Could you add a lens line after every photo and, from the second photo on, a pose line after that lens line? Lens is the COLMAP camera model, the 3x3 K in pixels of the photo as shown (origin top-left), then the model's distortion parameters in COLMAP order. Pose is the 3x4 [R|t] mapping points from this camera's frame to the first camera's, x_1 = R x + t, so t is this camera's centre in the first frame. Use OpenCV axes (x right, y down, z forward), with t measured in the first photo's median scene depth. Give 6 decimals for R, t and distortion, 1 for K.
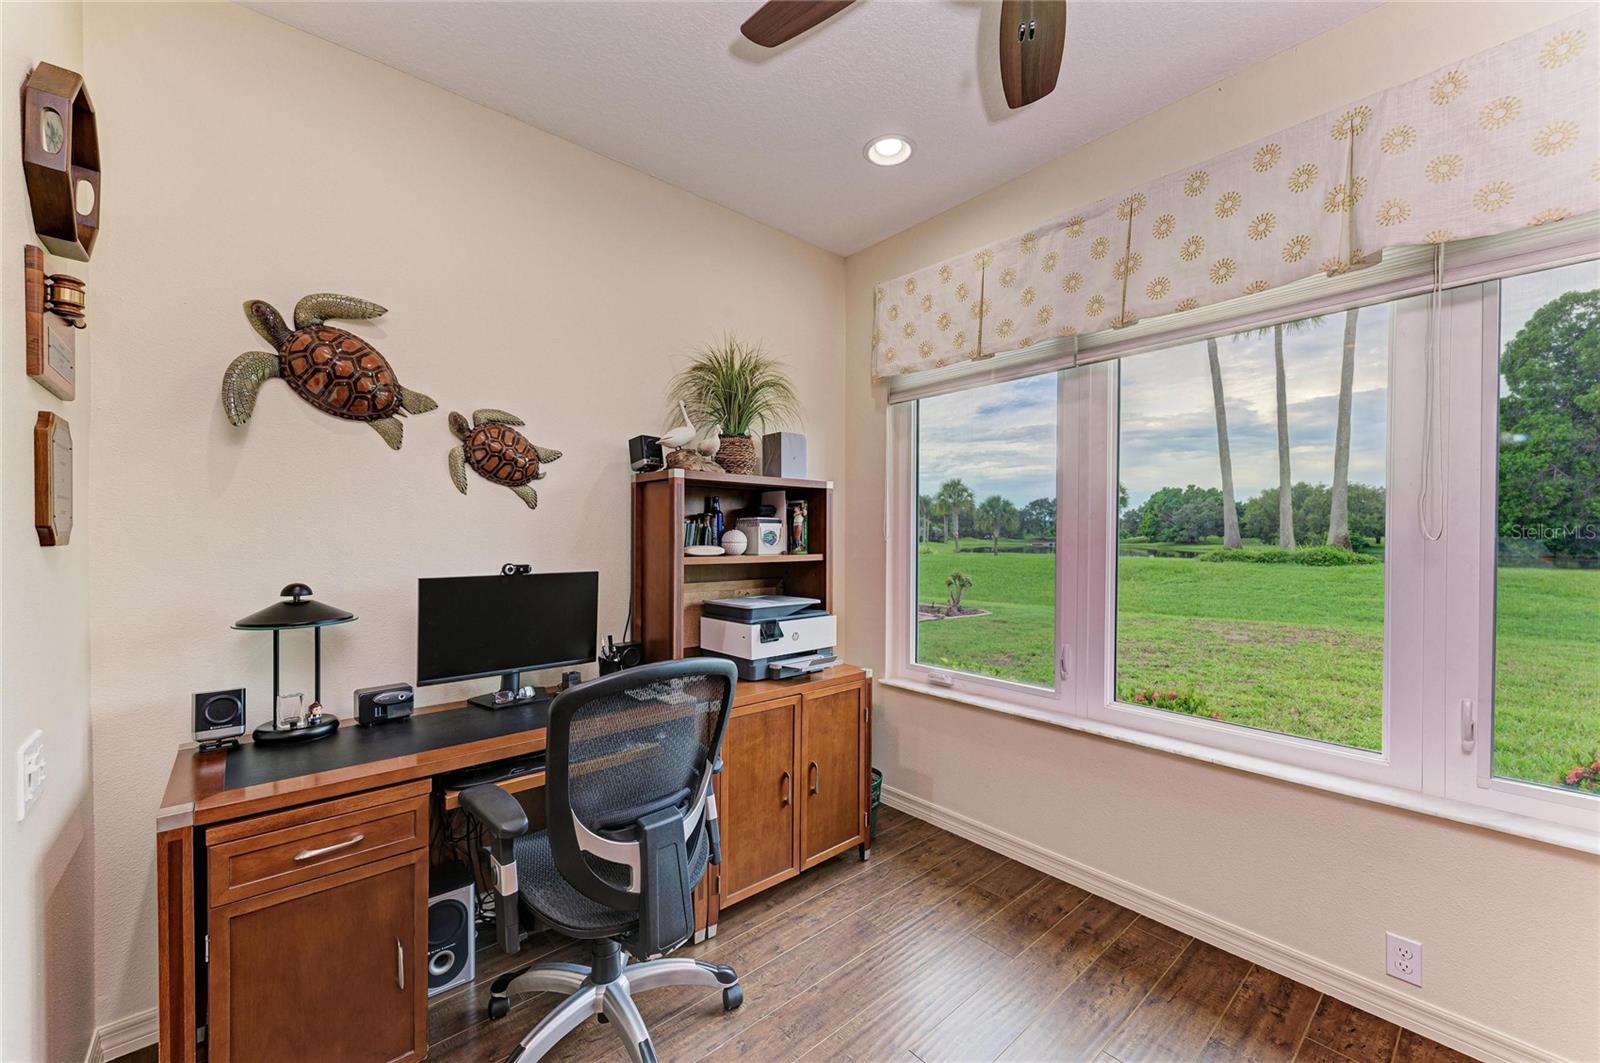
lens RADIAL K [[634.1, 0, 797.3], [0, 634.1, 535.9], [0, 0, 1]] dist [0.017318, -0.004998]
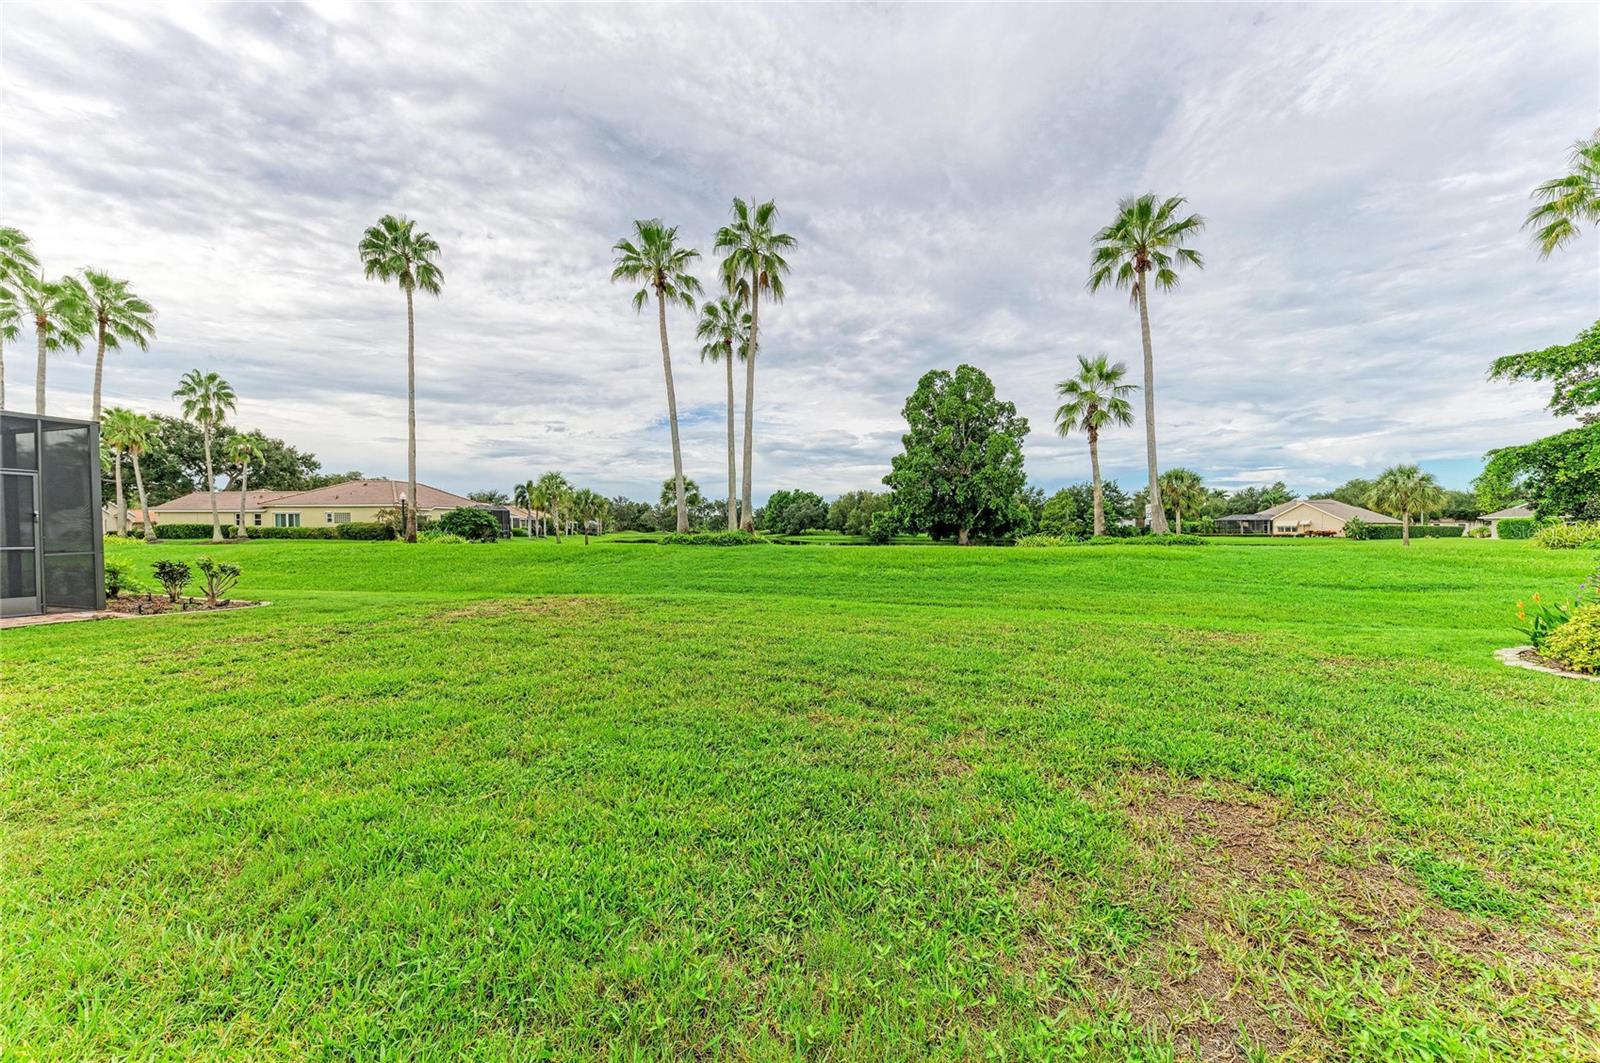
lens RADIAL K [[558.0, 0, 823.3], [0, 558.0, 552.6], [0, 0, 1]] dist [0.012477, -0.000218]
pose [[0.849951, -0.021668, 0.526416, 2.588150], [-0.000006, 0.999154, 0.041136, 0.090677], [-0.526861, -0.034967, 0.849232, -0.337875]]
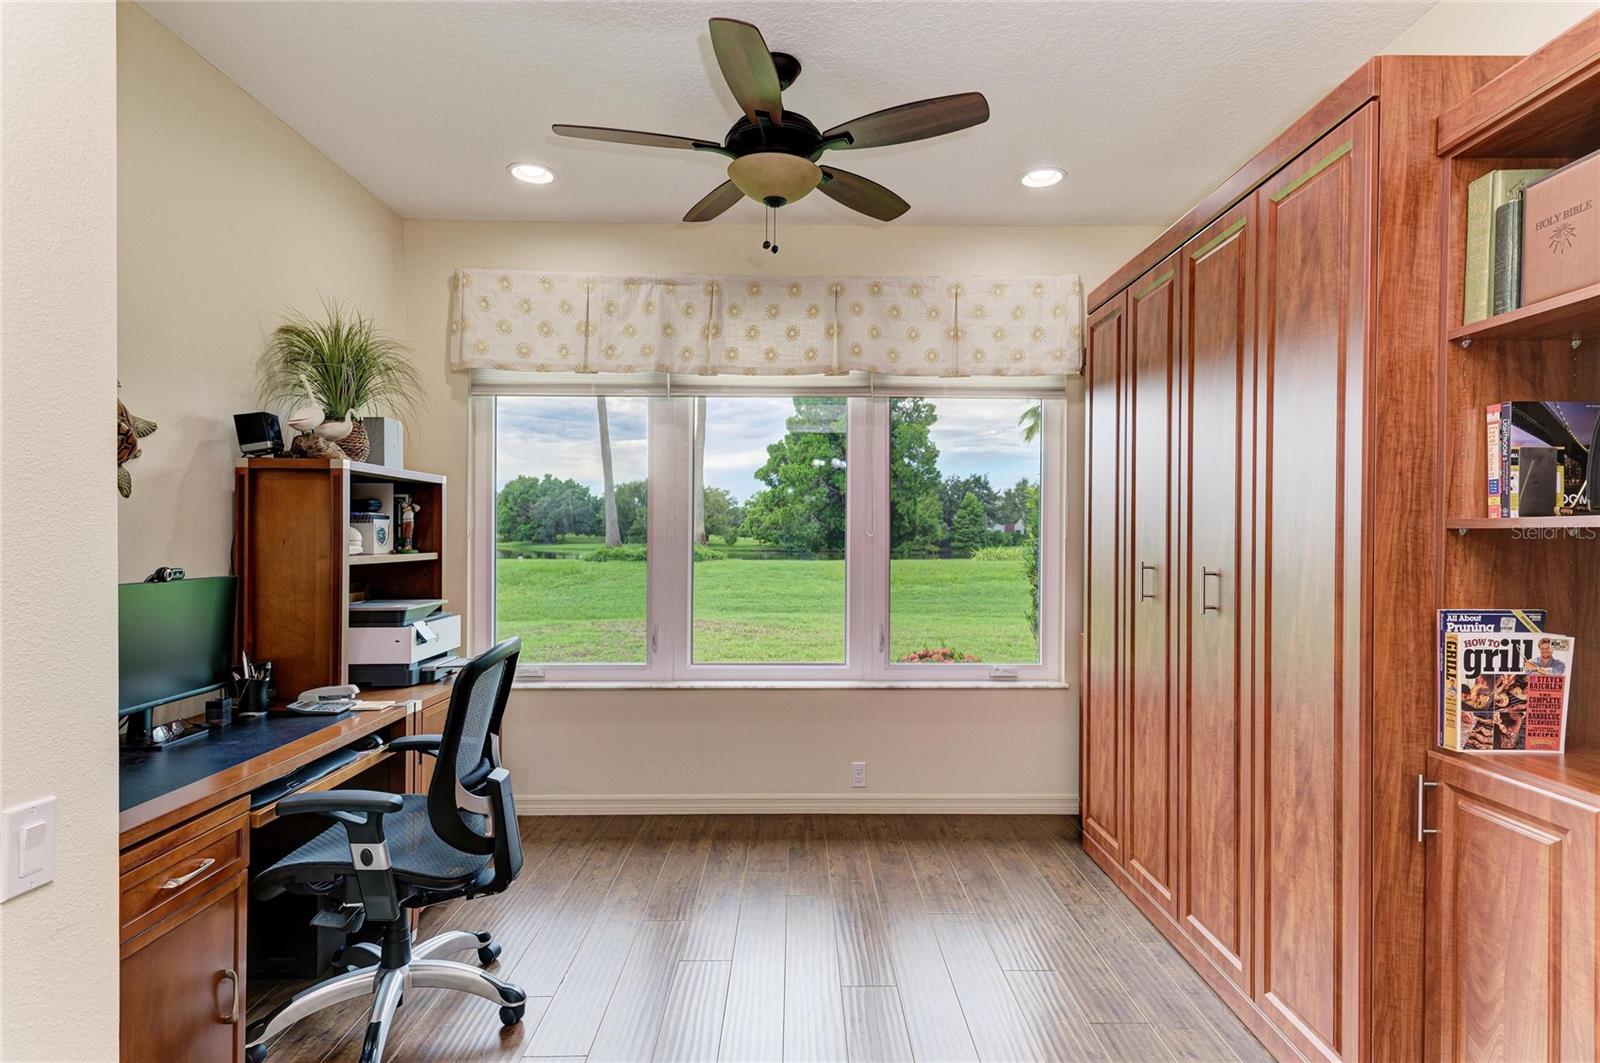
lens RADIAL K [[826.6, 0, 816.0], [0, 826.6, 533.9], [0, 0, 1]] dist [0.015552, -0.000452]
pose [[0.643740, 0.001417, 0.765243, -0.536752], [-0.001902, 0.999998, -0.000252, 0.000134], [-0.765242, -0.001293, 0.643741, -0.225737]]
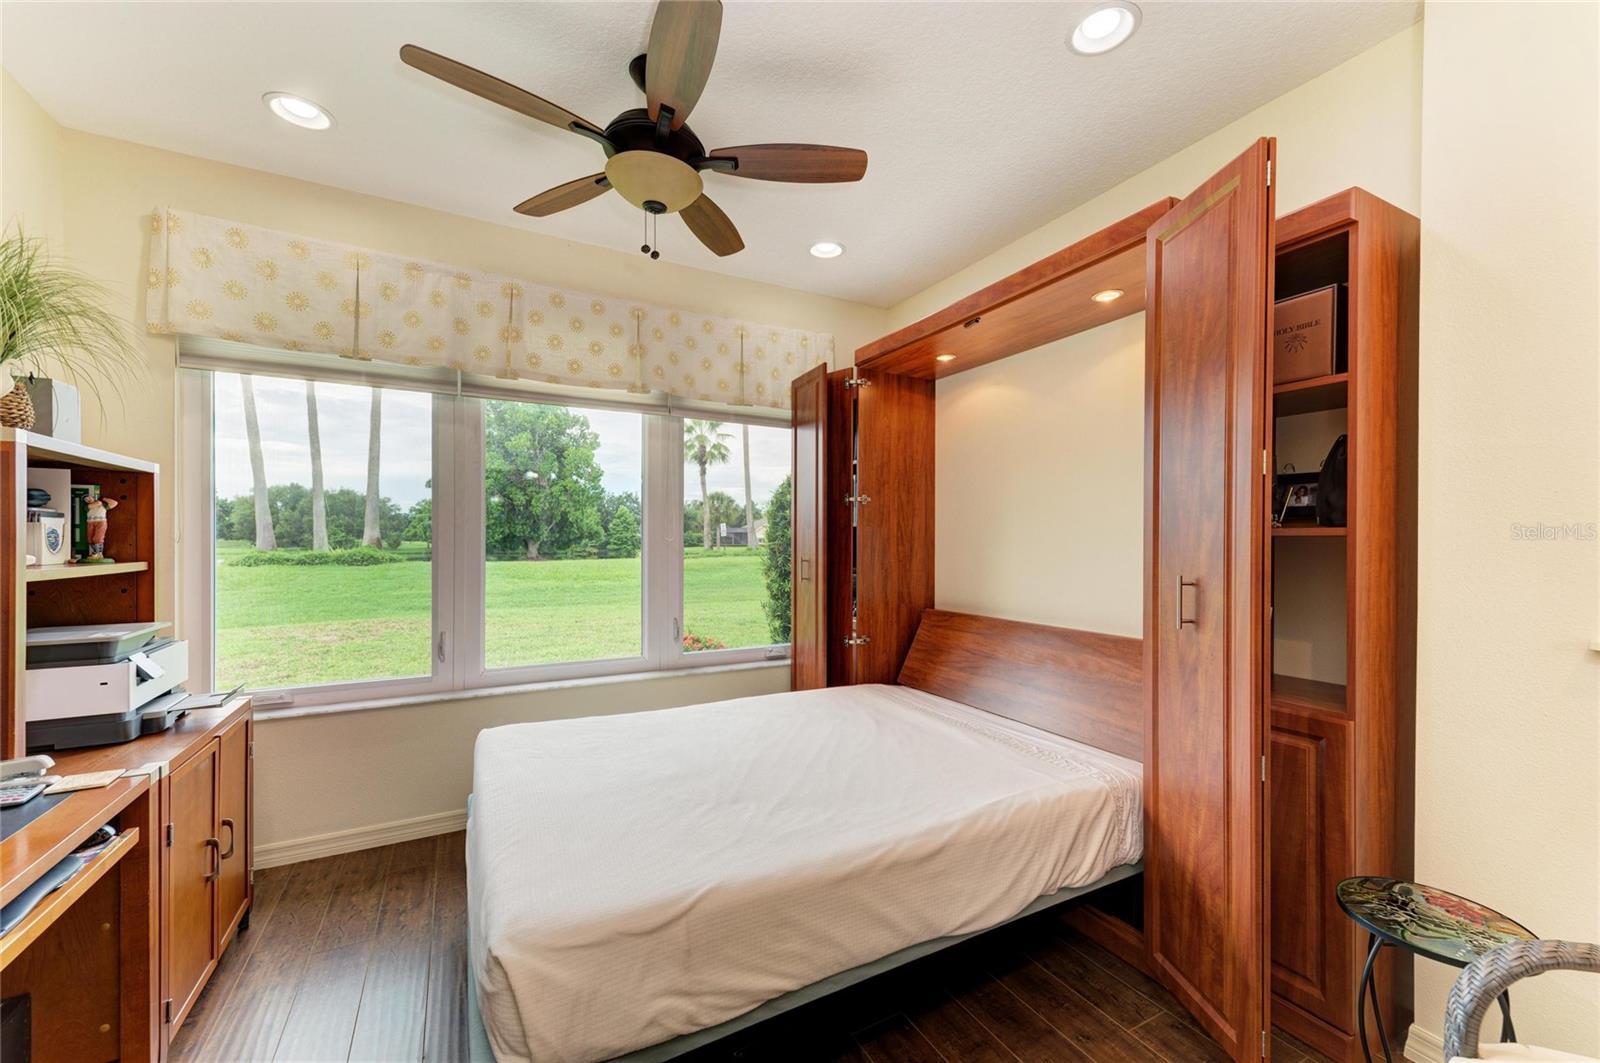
lens RADIAL K [[634.1, 0, 817.1], [0, 634.1, 541.7], [0, 0, 1]] dist [0.017318, -0.004998]
pose [[0.210261, -0.002262, 0.977643, -0.518349], [-0.003685, 0.999988, 0.003106, 0.000491], [-0.977638, -0.004255, 0.210251, 0.082788]]
